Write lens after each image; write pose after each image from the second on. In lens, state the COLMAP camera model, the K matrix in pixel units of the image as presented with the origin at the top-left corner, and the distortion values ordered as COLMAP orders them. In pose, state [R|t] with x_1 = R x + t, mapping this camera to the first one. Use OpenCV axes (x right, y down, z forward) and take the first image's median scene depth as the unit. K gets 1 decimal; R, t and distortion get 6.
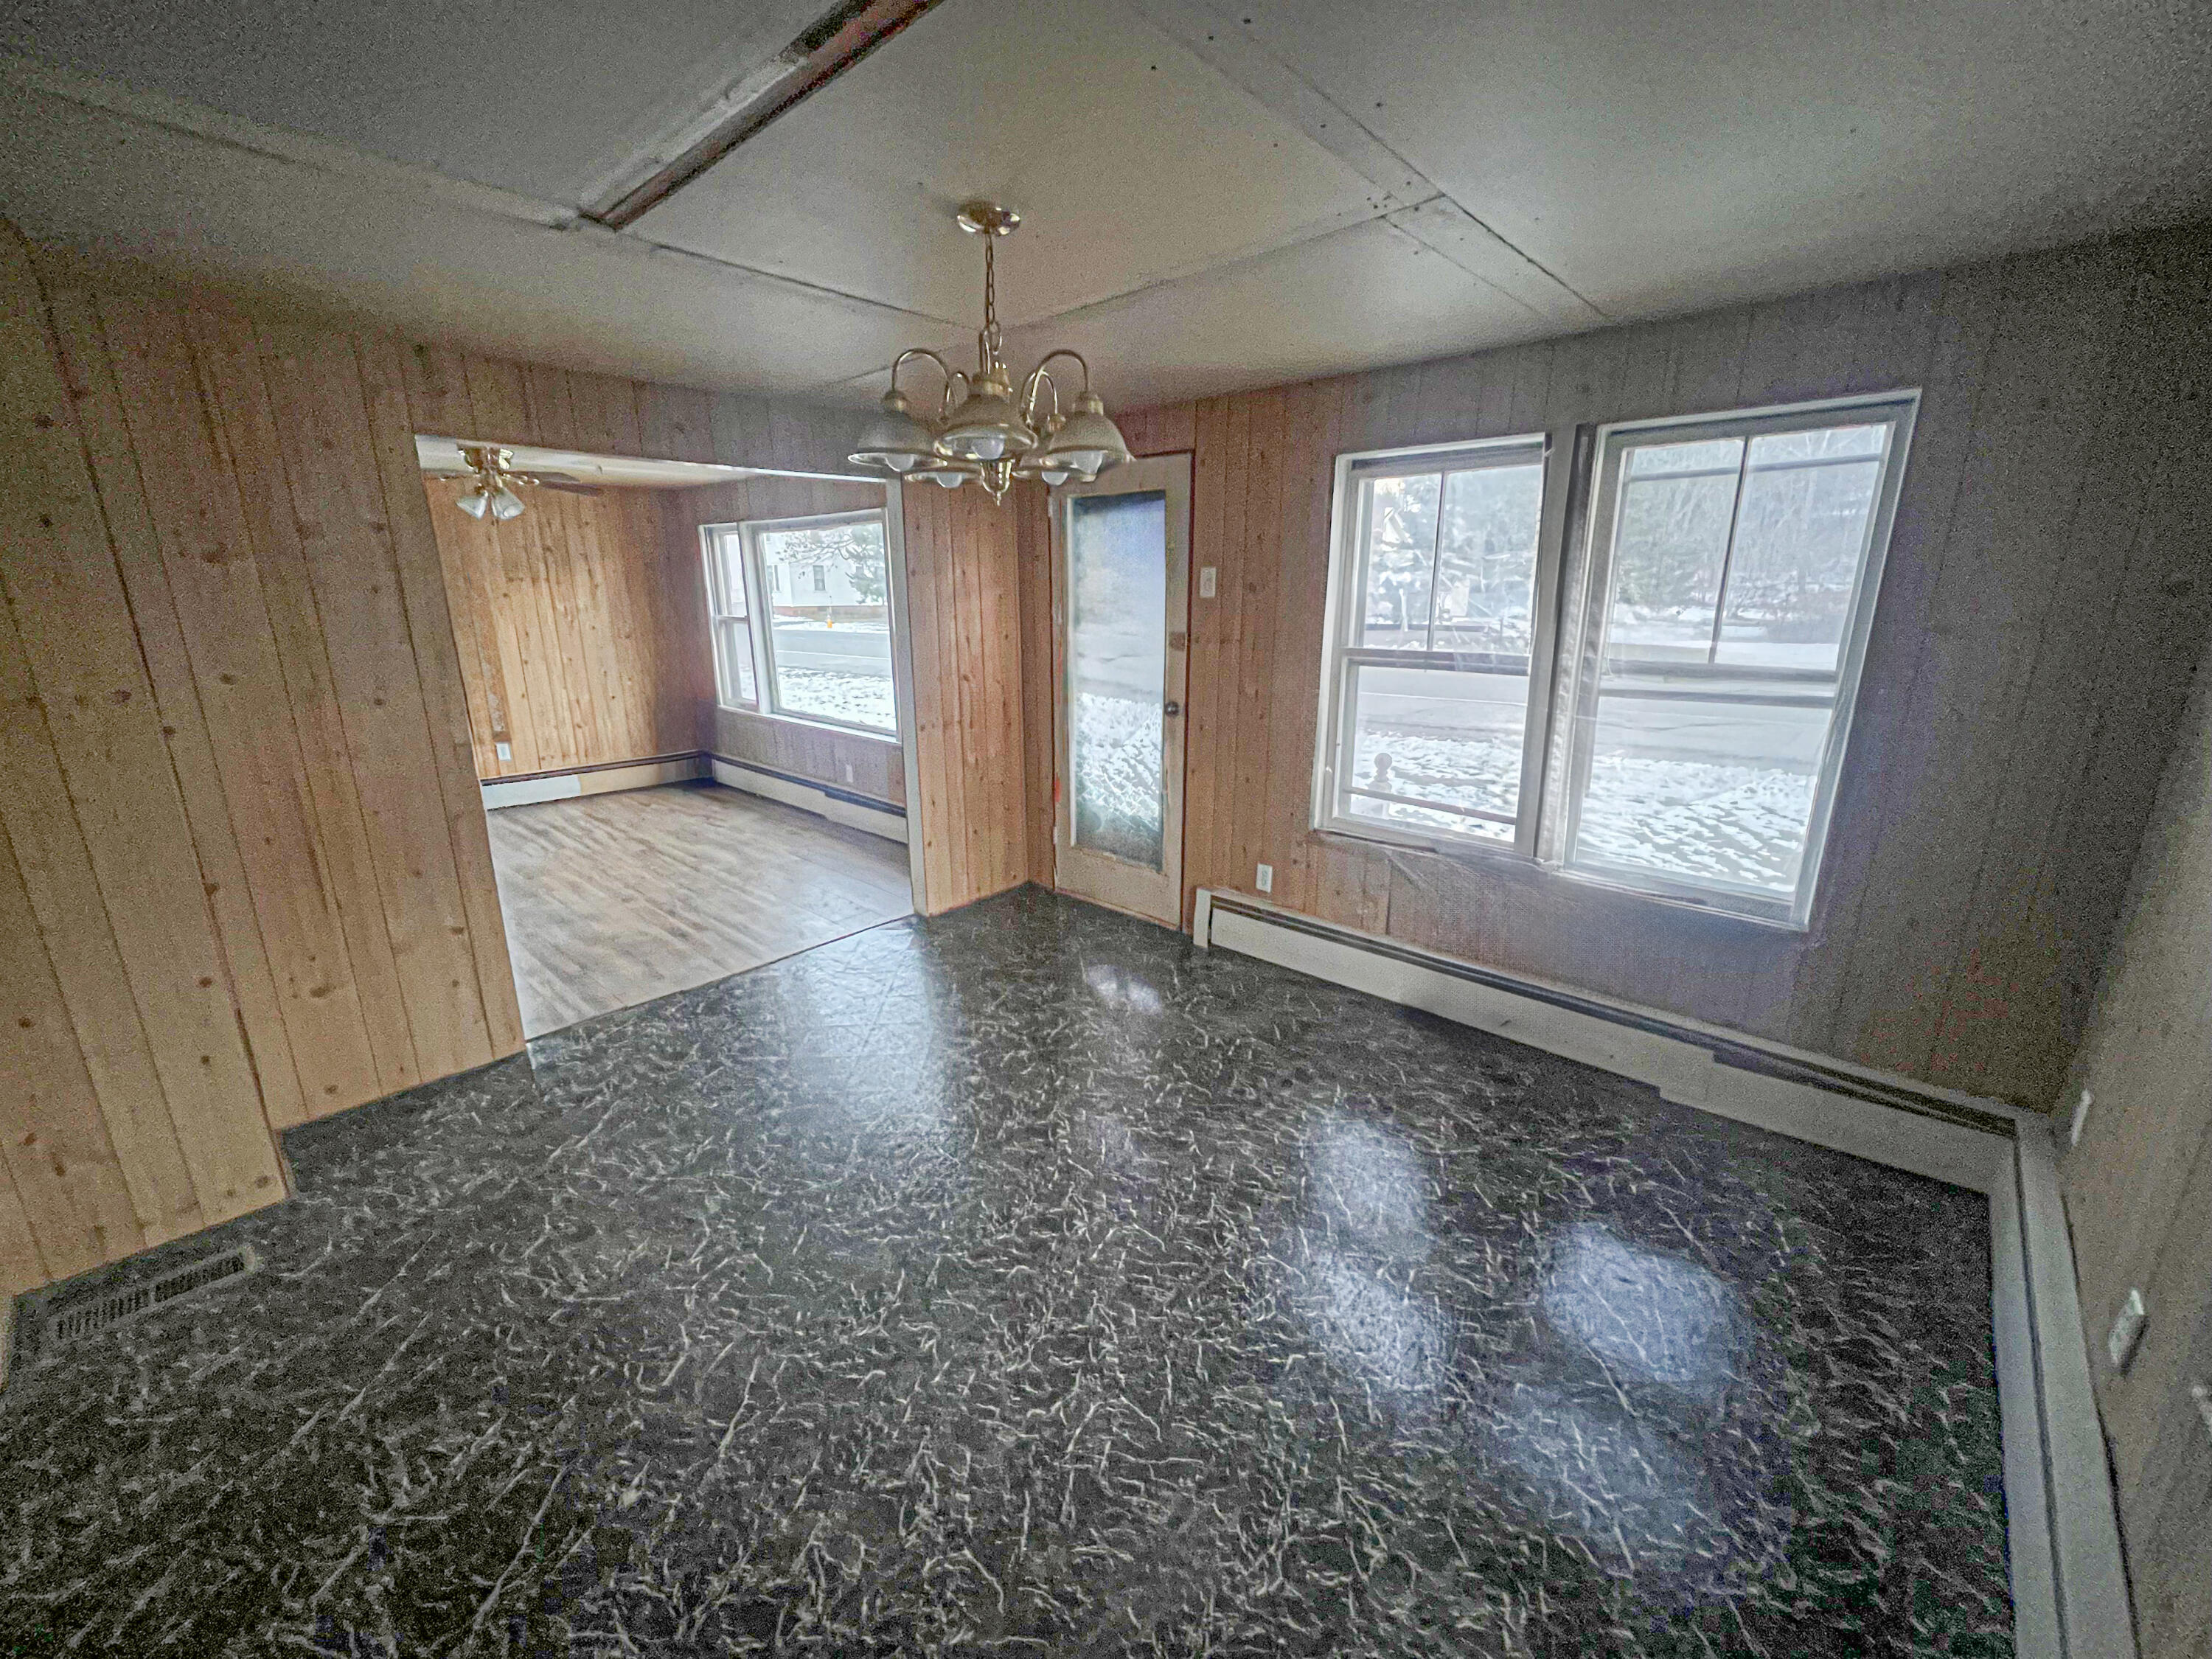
lens RADIAL K [[888.5, 0, 1098.3], [0, 888.5, 821.5], [0, 0, 1]] dist [0.002347, 0.000217]
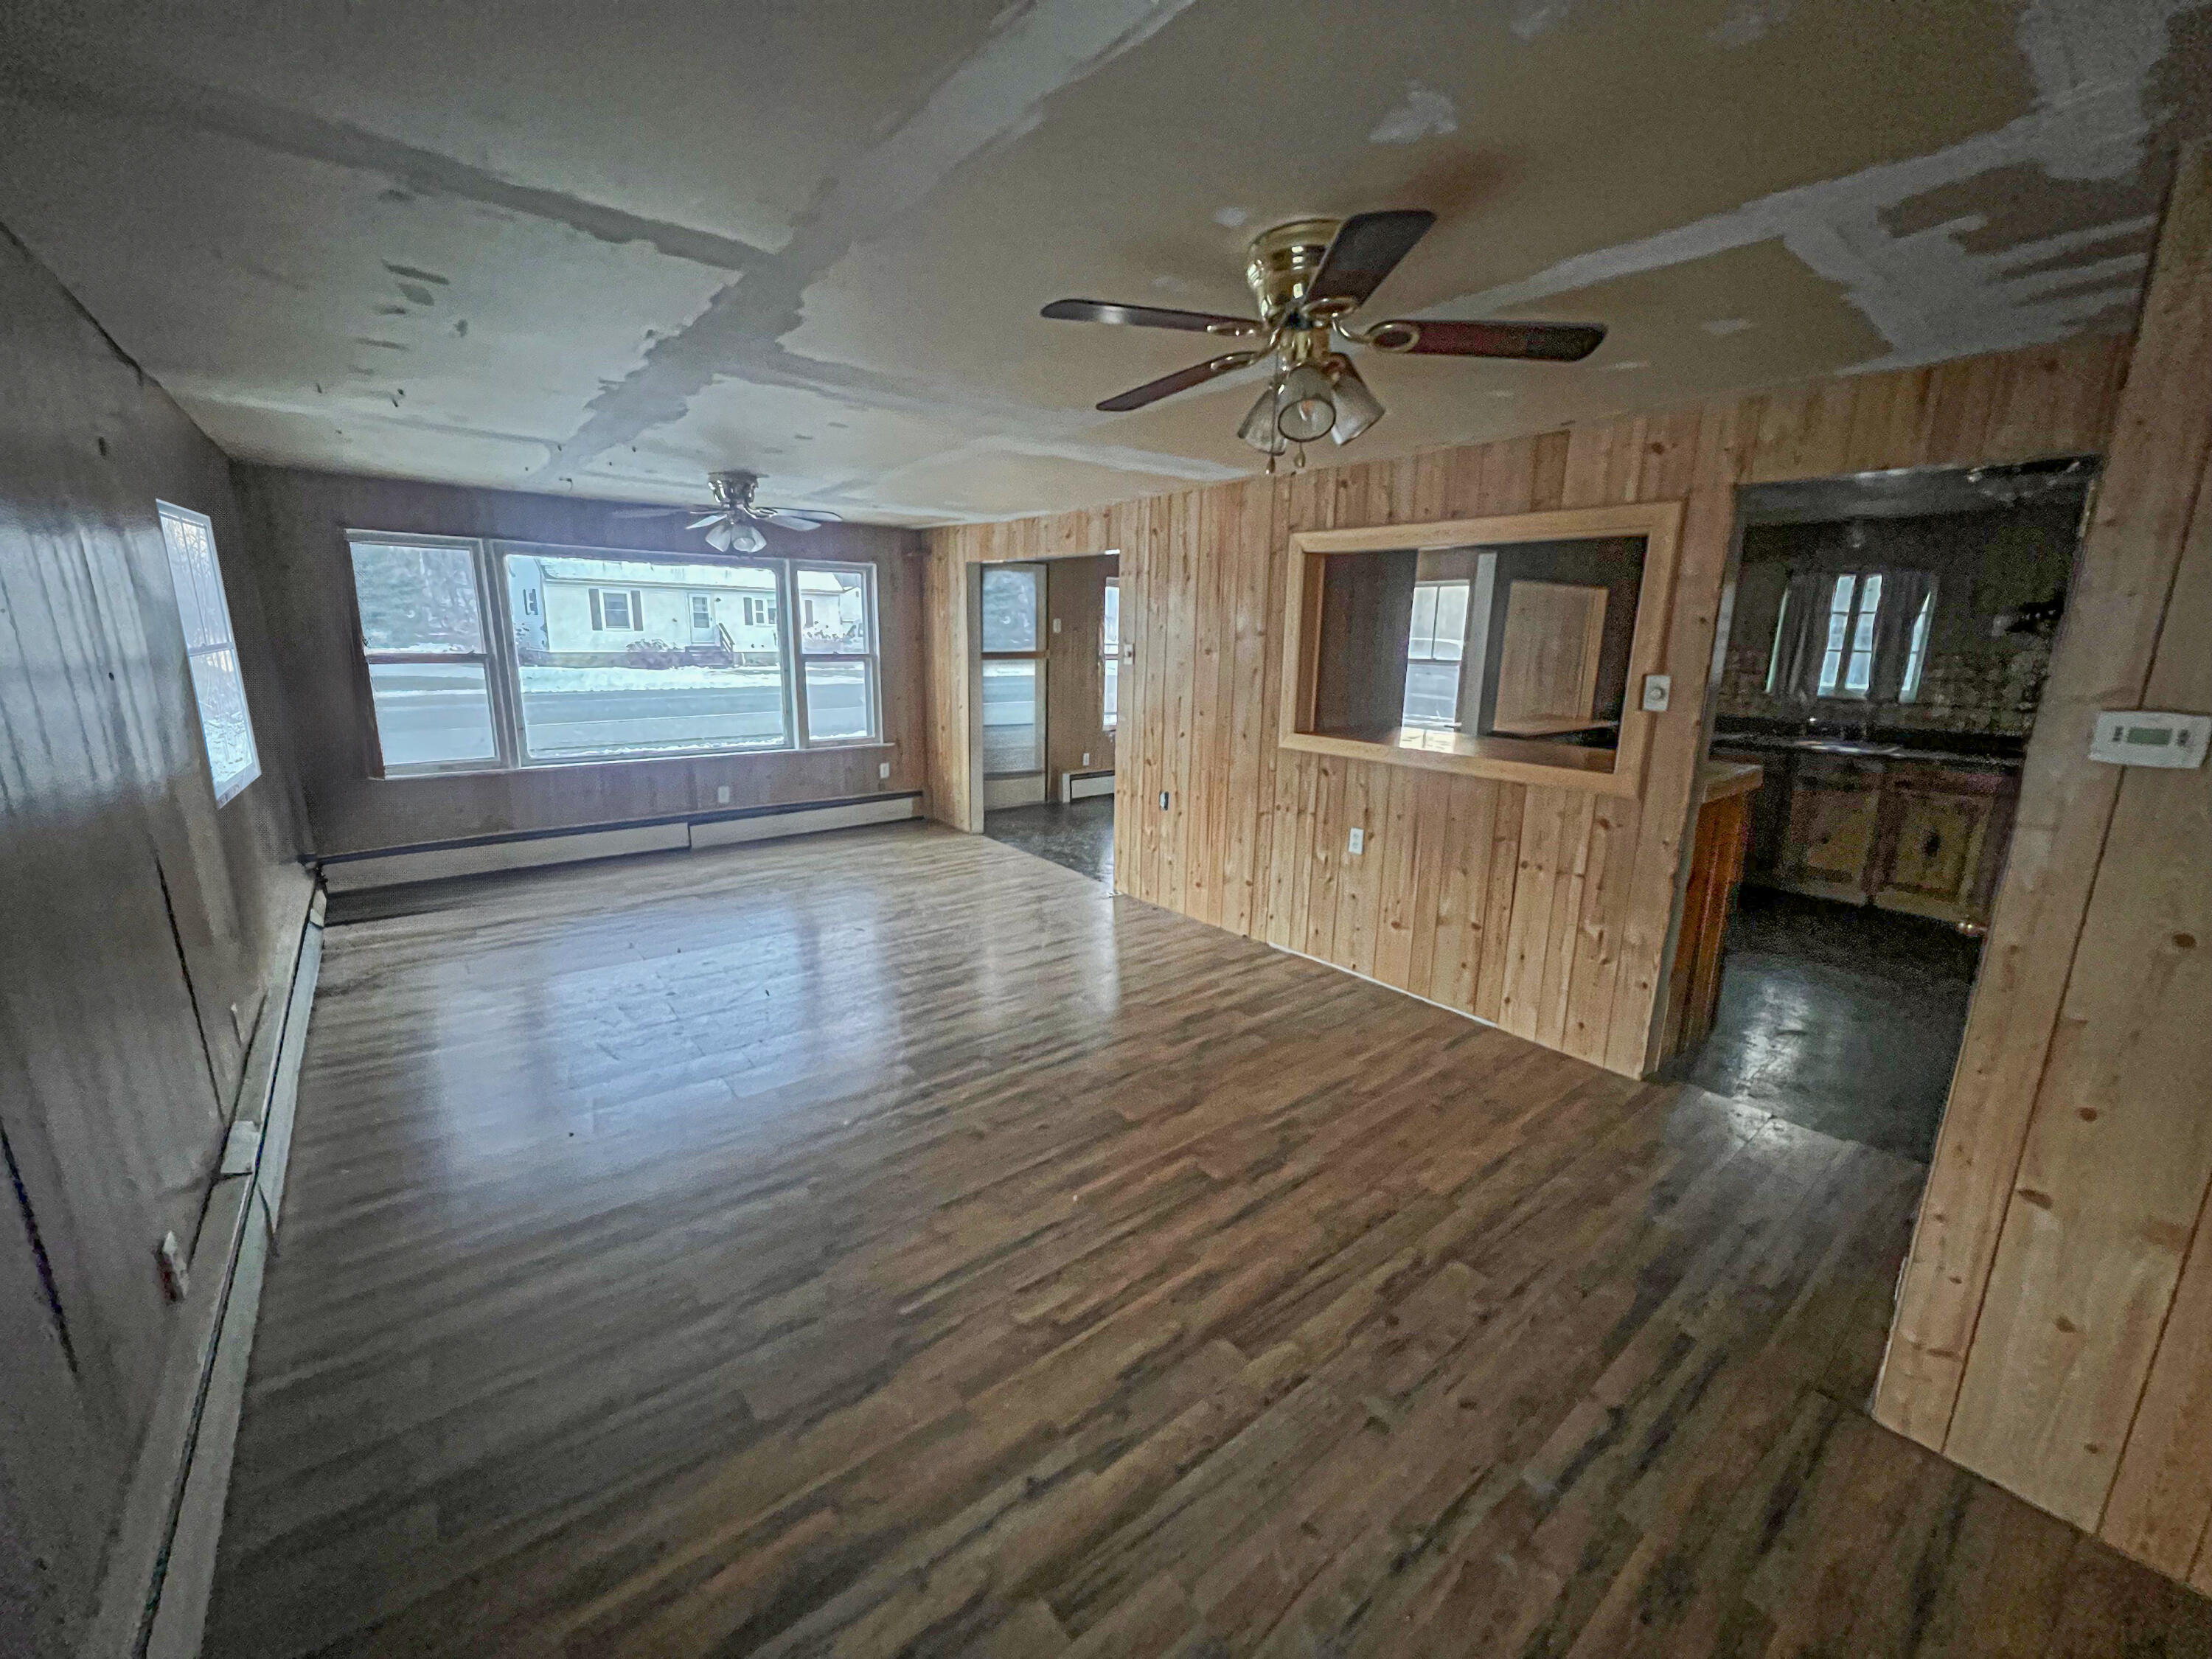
lens RADIAL K [[877.0, 0, 1102.2], [0, 877.0, 830.0], [0, 0, 1]] dist [0.002005, 0.000291]
pose [[0.141032, -0.215206, 0.966331, -3.226569], [0.233720, 0.955735, 0.178735, -0.247391], [-0.962021, 0.200644, 0.185087, 0.973274]]
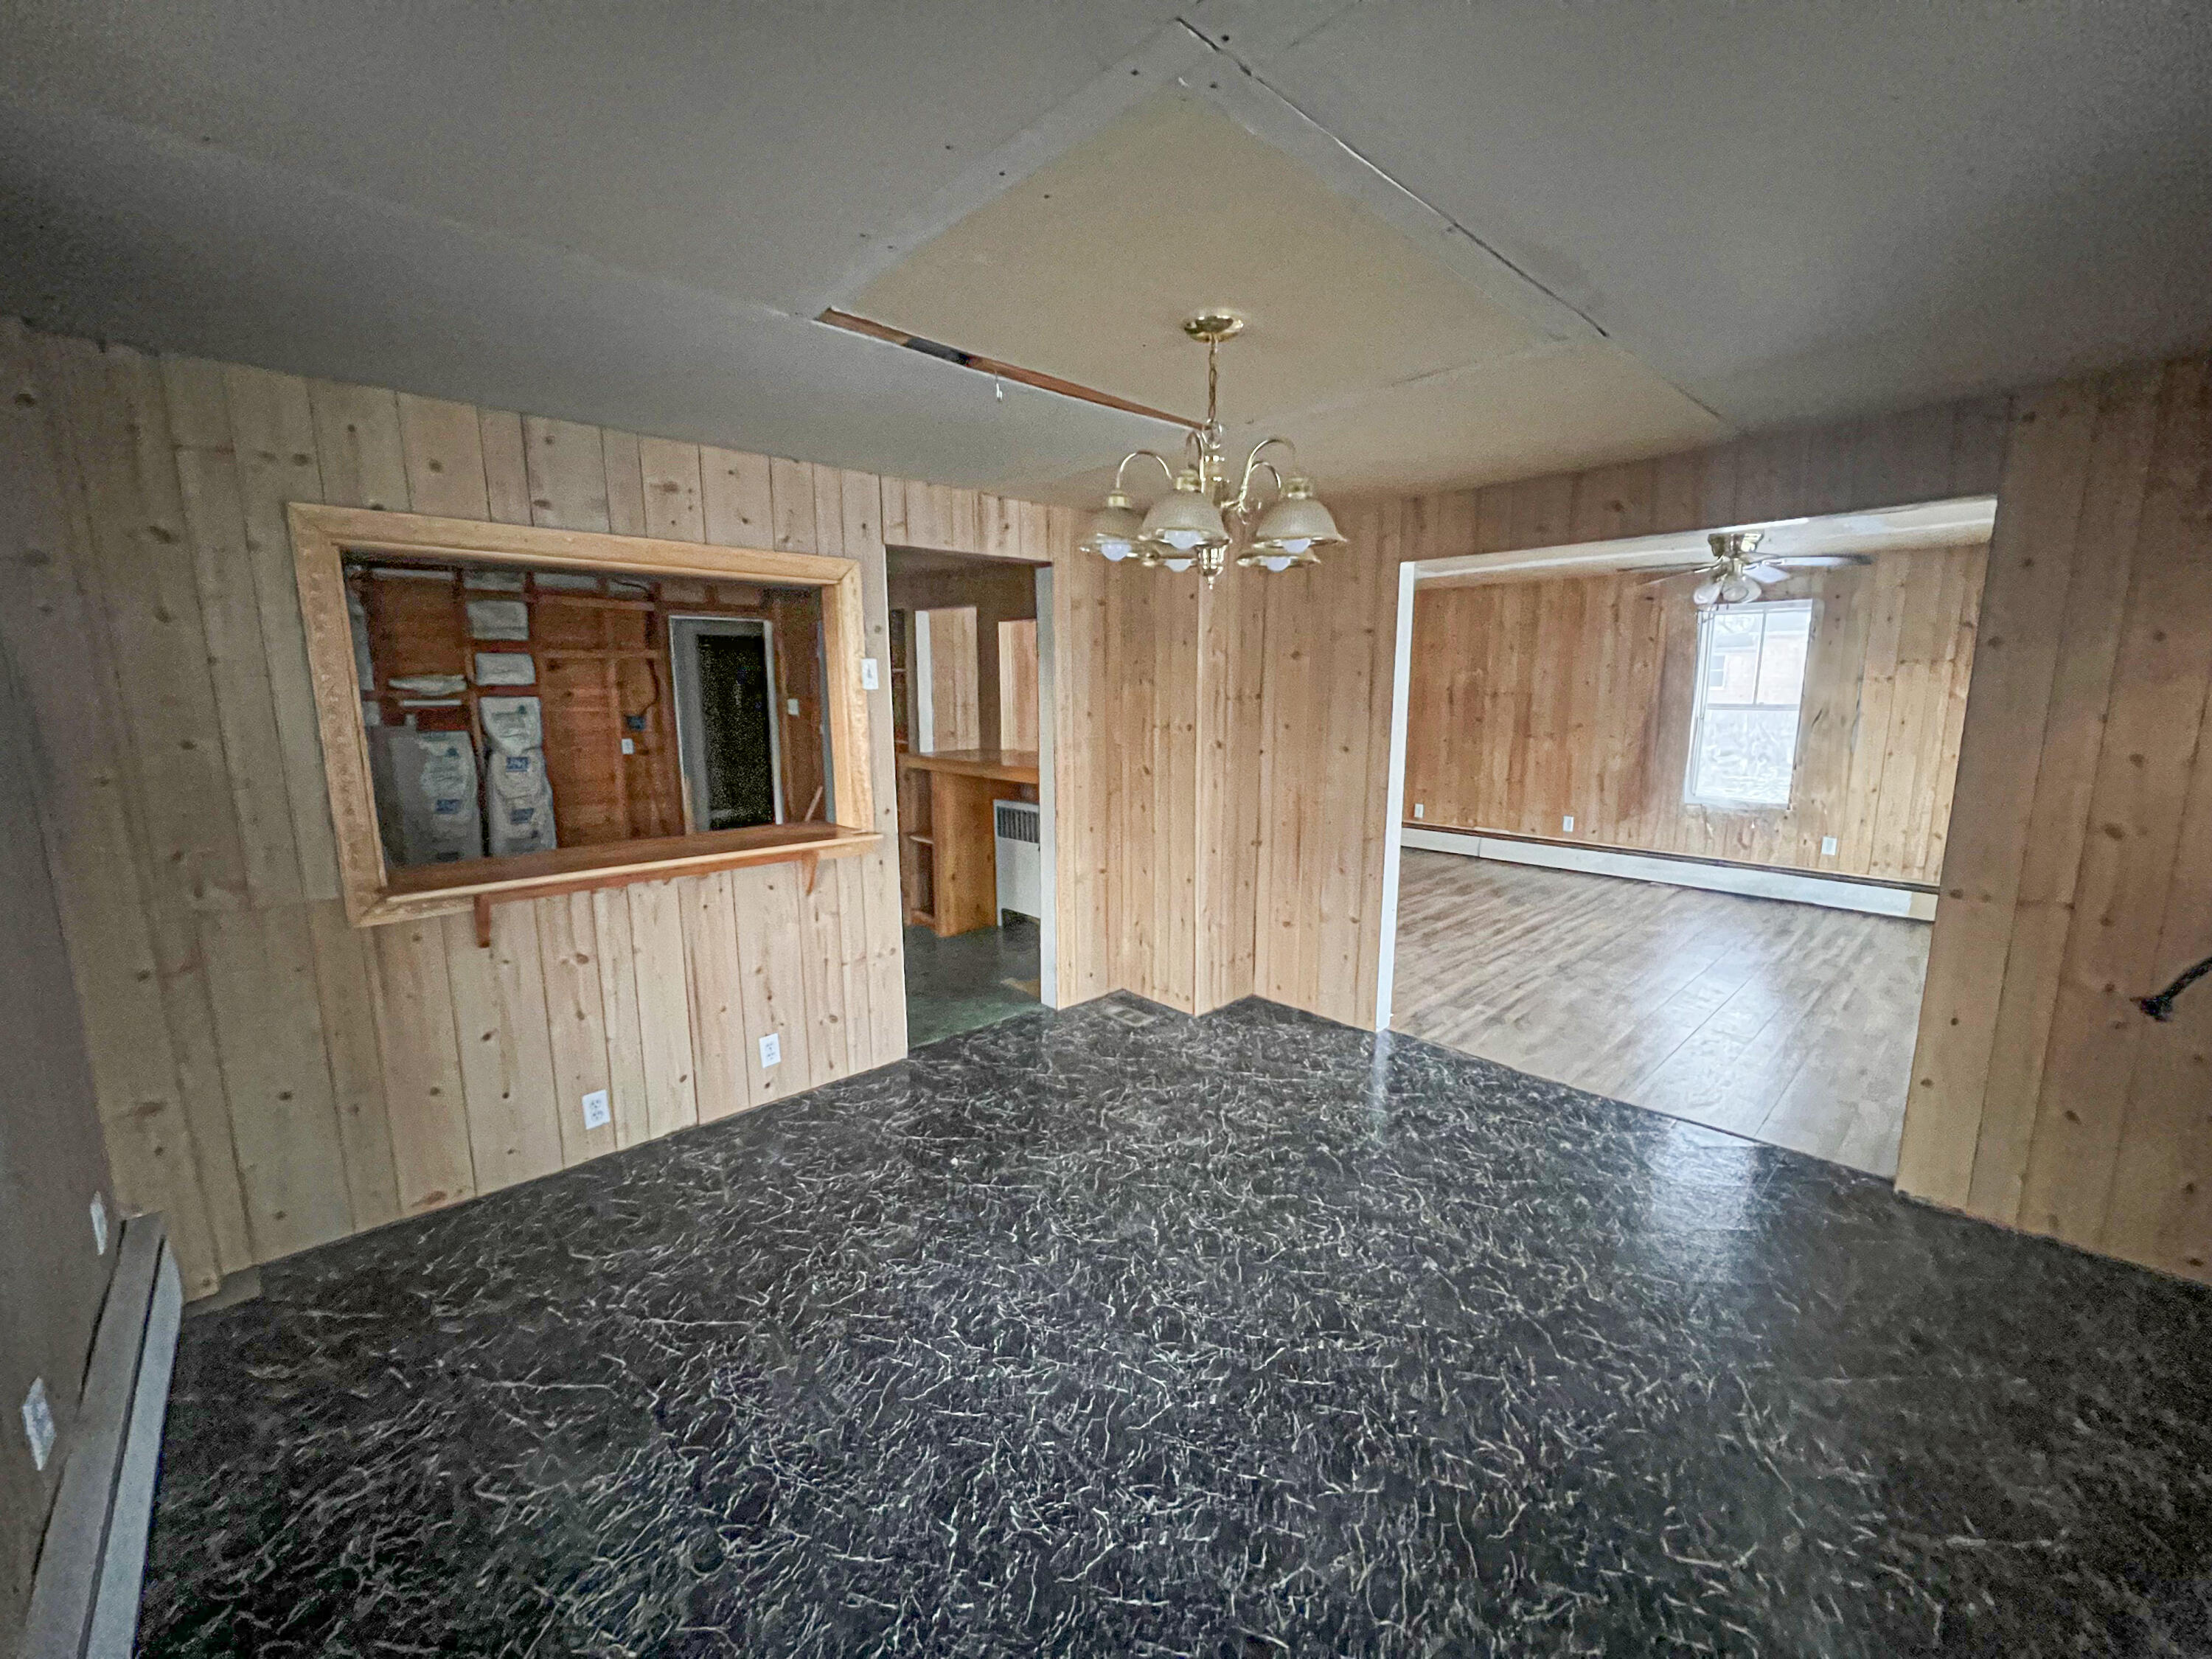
lens RADIAL K [[877.0, 0, 1102.2], [0, 877.0, 830.0], [0, 0, 1]] dist [0.002005, 0.000291]
pose [[-0.072796, 0.169364, -0.982861, 0.774515], [-0.248297, 0.951370, 0.182328, -0.204964], [0.965945, 0.257314, -0.027204, 0.813706]]
